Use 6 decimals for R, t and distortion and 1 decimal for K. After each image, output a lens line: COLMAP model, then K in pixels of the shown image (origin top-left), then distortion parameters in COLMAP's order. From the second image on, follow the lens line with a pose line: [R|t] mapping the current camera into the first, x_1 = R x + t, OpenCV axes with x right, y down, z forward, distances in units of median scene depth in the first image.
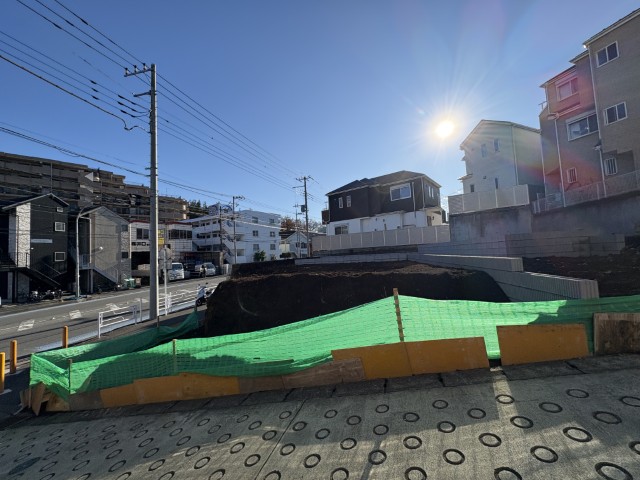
lens RADIAL K [[255.1, 0, 320.7], [0, 255.1, 238.0], [0, 0, 1]] dist [0.000277, -0.000114]
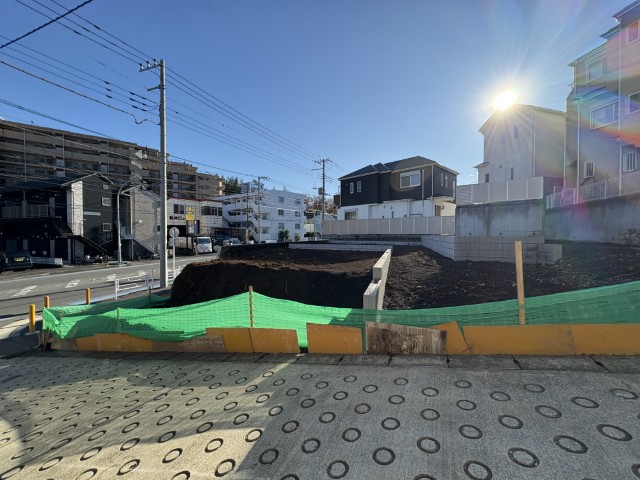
lens RADIAL K [[255.1, 0, 320.4], [0, 255.1, 239.2], [0, 0, 1]] dist [0.000277, -0.000114]
pose [[0.989202, 0.057485, -0.134812, 0.114508], [-0.045659, 0.994964, 0.089229, -0.023721], [0.139262, -0.082110, 0.986845, -0.026939]]
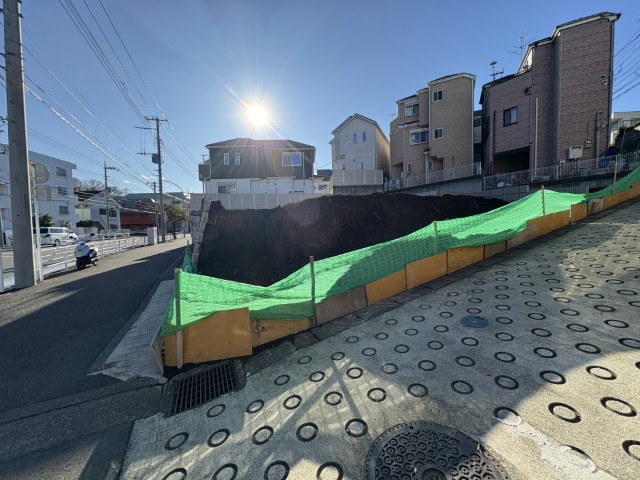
lens RADIAL K [[255.1, 0, 321.3], [0, 255.1, 238.9], [0, 0, 1]] dist [0.000277, -0.000114]
pose [[0.755514, 0.001351, 0.655131, -0.282401], [-0.054946, 0.996605, 0.061310, 0.076886], [-0.652825, -0.082317, 0.753023, 0.093317]]
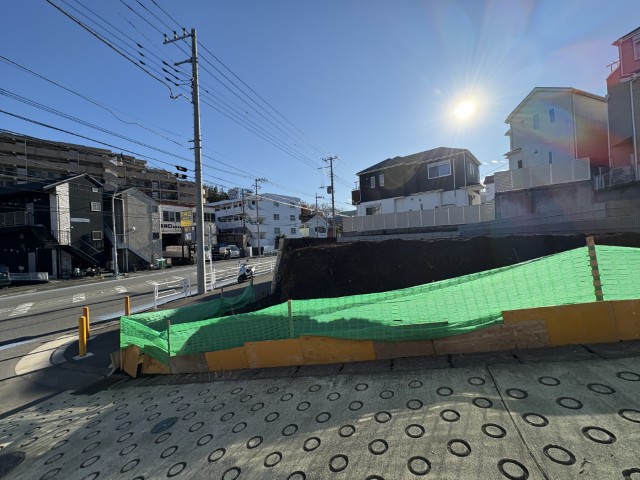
lens RADIAL K [[255.1, 0, 320.0], [0, 255.1, 238.6], [0, 0, 1]] dist [0.000277, -0.000114]
pose [[0.998642, 0.007990, -0.051482, -0.075149], [-0.005118, 0.998435, 0.055681, 0.023430], [0.051846, -0.055342, 0.997120, 0.021585]]
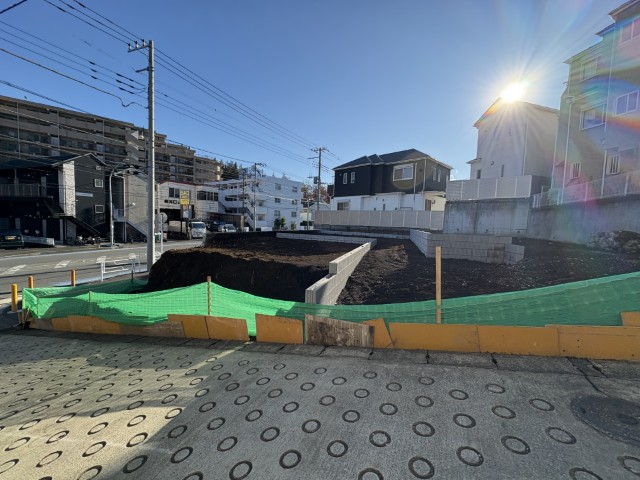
lens RADIAL K [[255.1, 0, 320.3], [0, 255.1, 239.1], [0, 0, 1]] dist [0.000277, -0.000114]
pose [[0.986829, 0.099959, -0.127191, 0.146805], [-0.082869, 0.987617, 0.133215, -0.032034], [0.138932, -0.120920, 0.982892, -0.029675]]
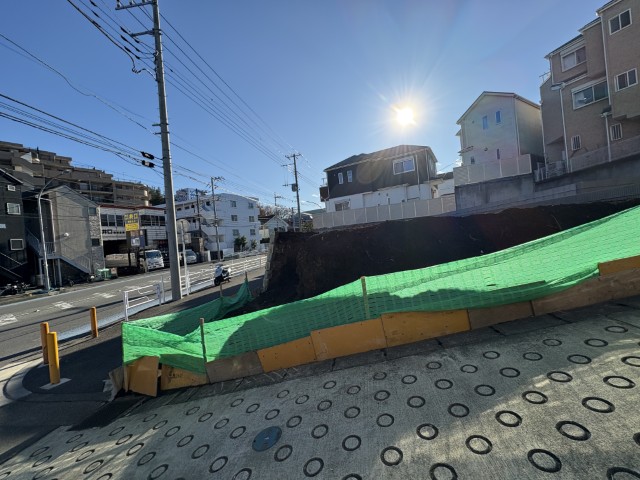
lens RADIAL K [[255.1, 0, 320.8], [0, 255.1, 238.6], [0, 0, 1]] dist [0.000277, -0.000114]
pose [[0.991004, -0.037806, 0.128383, -0.143061], [0.031256, 0.998123, 0.052658, 0.041397], [-0.130133, -0.048172, 0.990326, 0.041677]]
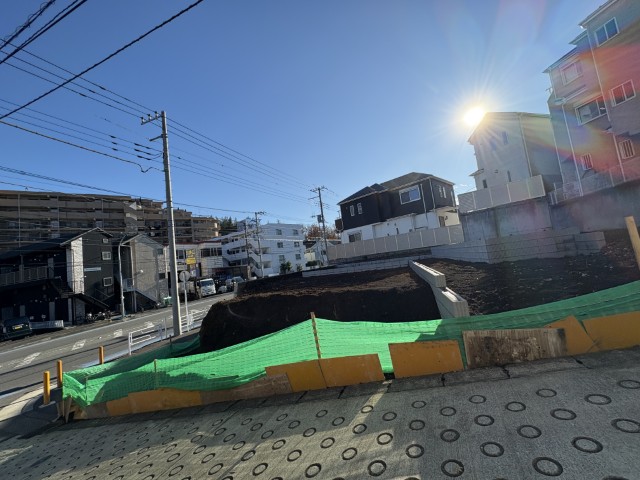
lens RADIAL K [[255.1, 0, 320.4], [0, 255.1, 237.8], [0, 0, 1]] dist [0.000277, -0.000114]
pose [[0.989385, -0.084198, -0.118439, 0.071243], [0.081628, 0.996313, -0.026387, -0.015356], [0.120225, 0.016438, 0.992611, -0.022340]]
